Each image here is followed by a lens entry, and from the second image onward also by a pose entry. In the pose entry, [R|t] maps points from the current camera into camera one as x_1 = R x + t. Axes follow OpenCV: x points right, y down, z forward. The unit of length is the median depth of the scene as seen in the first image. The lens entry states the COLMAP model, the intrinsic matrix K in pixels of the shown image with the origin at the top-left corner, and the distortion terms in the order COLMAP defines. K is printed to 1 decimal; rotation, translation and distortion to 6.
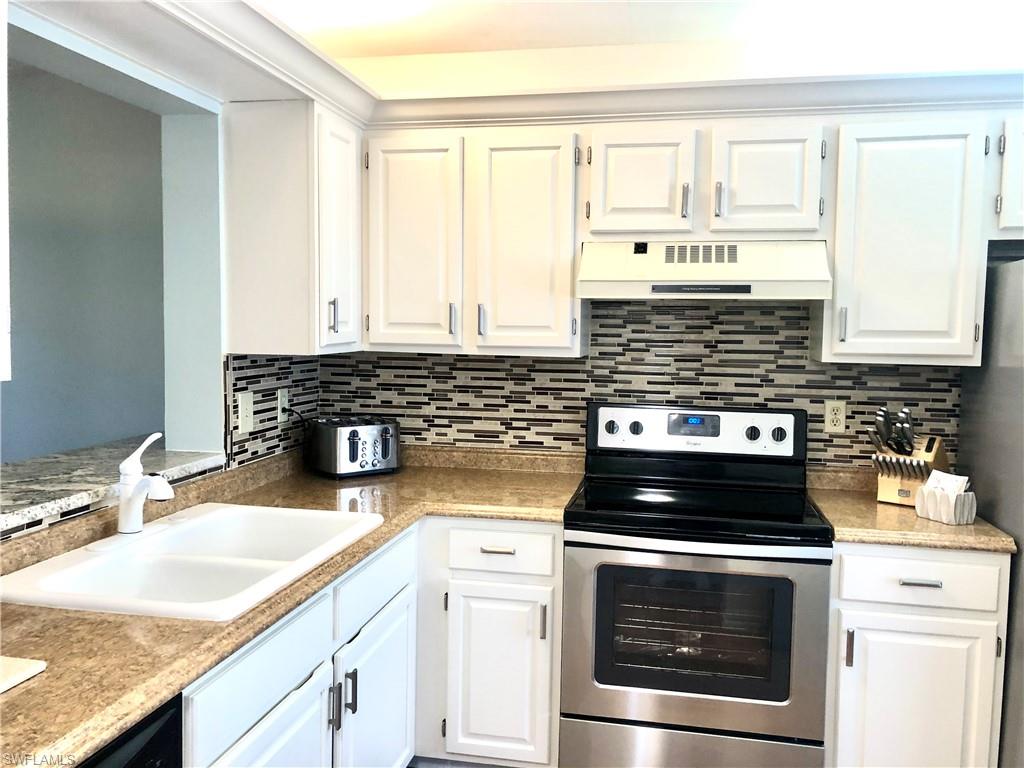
lens RADIAL K [[843.7, 0, 512.0], [0, 843.7, 384.0], [0, 0, 1]] dist [0.002813, 0.003192]
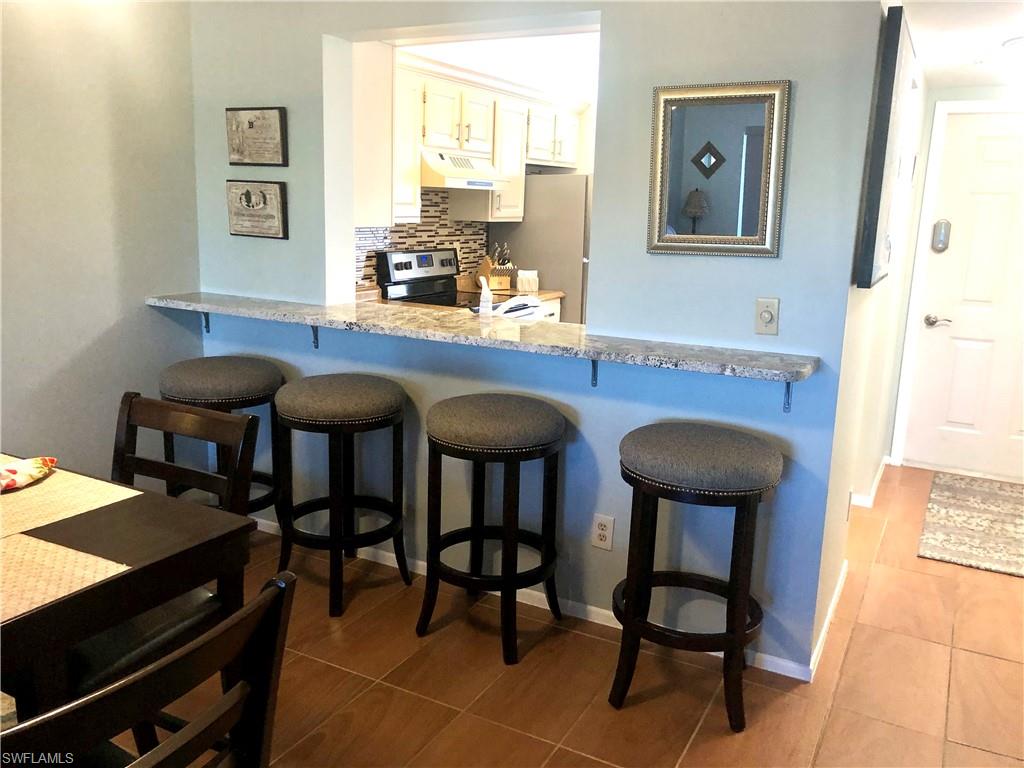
lens RADIAL K [[843.7, 0, 512.0], [0, 843.7, 384.0], [0, 0, 1]] dist [0.002813, 0.003192]
pose [[0.282054, -0.207467, 0.936698, -1.392736], [0.043489, 0.978100, 0.203542, -0.048395], [-0.958412, -0.016673, 0.284900, 0.336874]]
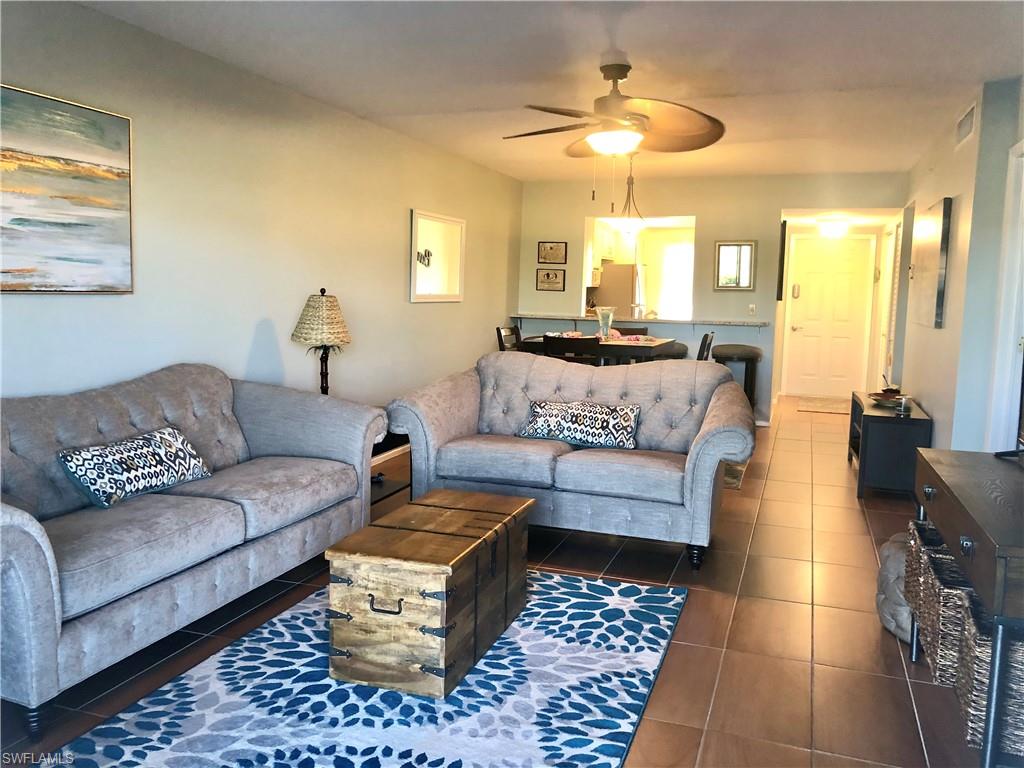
lens RADIAL K [[843.7, 0, 512.0], [0, 843.7, 384.0], [0, 0, 1]] dist [0.002813, 0.003192]
pose [[0.127302, -0.130008, 0.983307, -3.532051], [0.048574, 0.991000, 0.124737, -0.079098], [-0.990674, 0.031884, 0.132471, 0.793359]]
